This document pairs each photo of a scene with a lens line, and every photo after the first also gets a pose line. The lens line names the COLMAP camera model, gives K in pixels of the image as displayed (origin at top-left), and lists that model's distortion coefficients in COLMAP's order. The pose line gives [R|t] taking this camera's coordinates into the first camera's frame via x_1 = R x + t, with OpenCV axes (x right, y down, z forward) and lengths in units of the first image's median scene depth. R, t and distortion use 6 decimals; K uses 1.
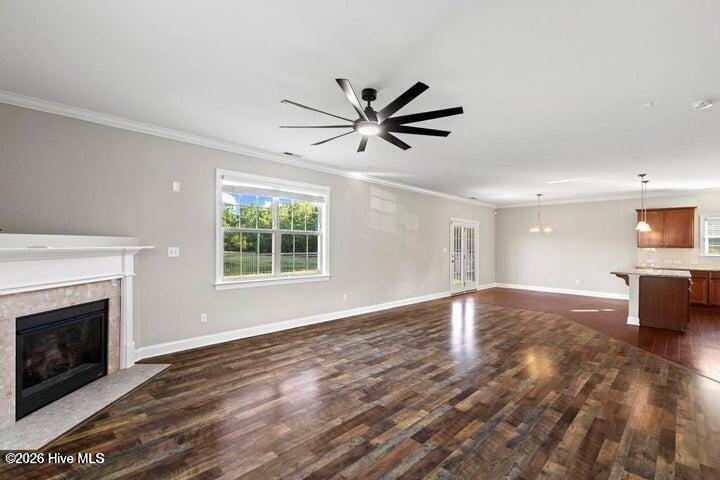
lens RADIAL K [[334.7, 0, 360.7], [0, 334.7, 241.4], [0, 0, 1]] dist [0.004833, -0.000322]
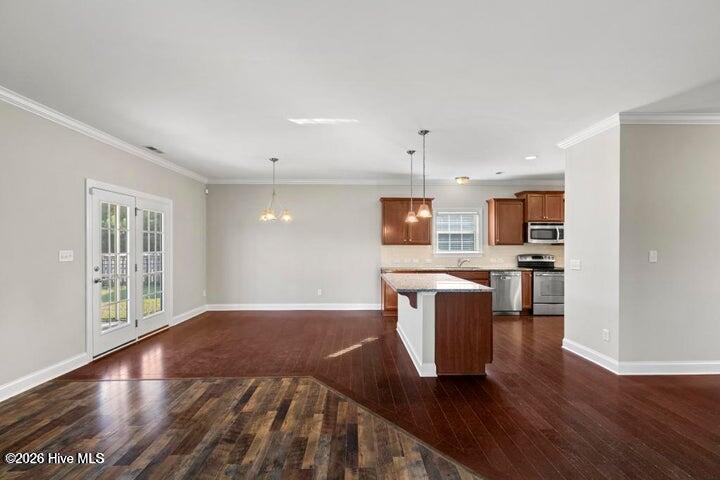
lens RADIAL K [[334.7, 0, 353.7], [0, 334.7, 242.5], [0, 0, 1]] dist [0.004833, -0.000322]
pose [[0.710475, -0.005787, 0.703698, 0.365488], [-0.000812, 0.999959, 0.009043, 0.007966], [-0.703722, -0.006996, 0.710441, 0.819849]]
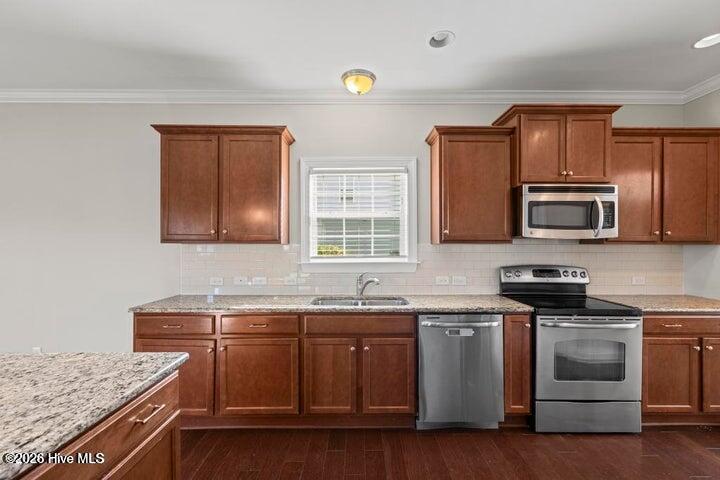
lens RADIAL K [[334.7, 0, 357.2], [0, 334.7, 242.4], [0, 0, 1]] dist [0.004833, -0.000322]
pose [[0.713177, -0.011227, 0.700894, 1.262775], [0.000996, 0.999887, 0.015003, 0.020409], [-0.700983, -0.010002, 0.713107, 1.091884]]
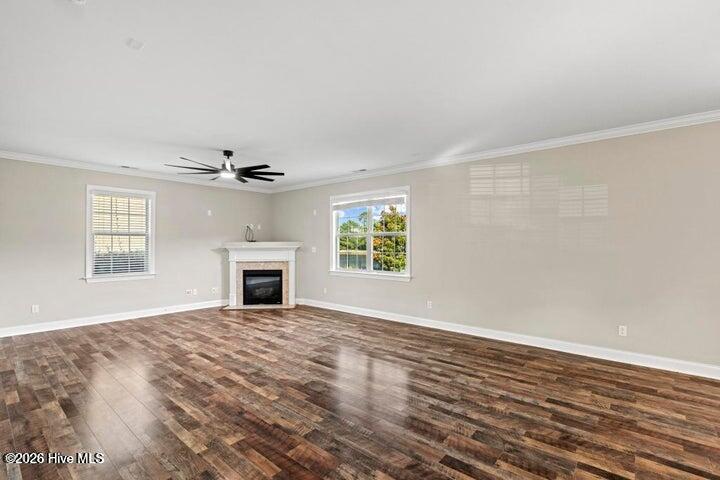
lens RADIAL K [[346.0, 0, 359.3], [0, 346.0, 242.7], [0, 0, 1]] dist [-0.010684, 0.000380]
pose [[0.043768, -0.015123, -0.998927, 1.065388], [0.007228, 0.999864, -0.014820, 0.020400], [0.999016, -0.006572, 0.043871, 0.968531]]
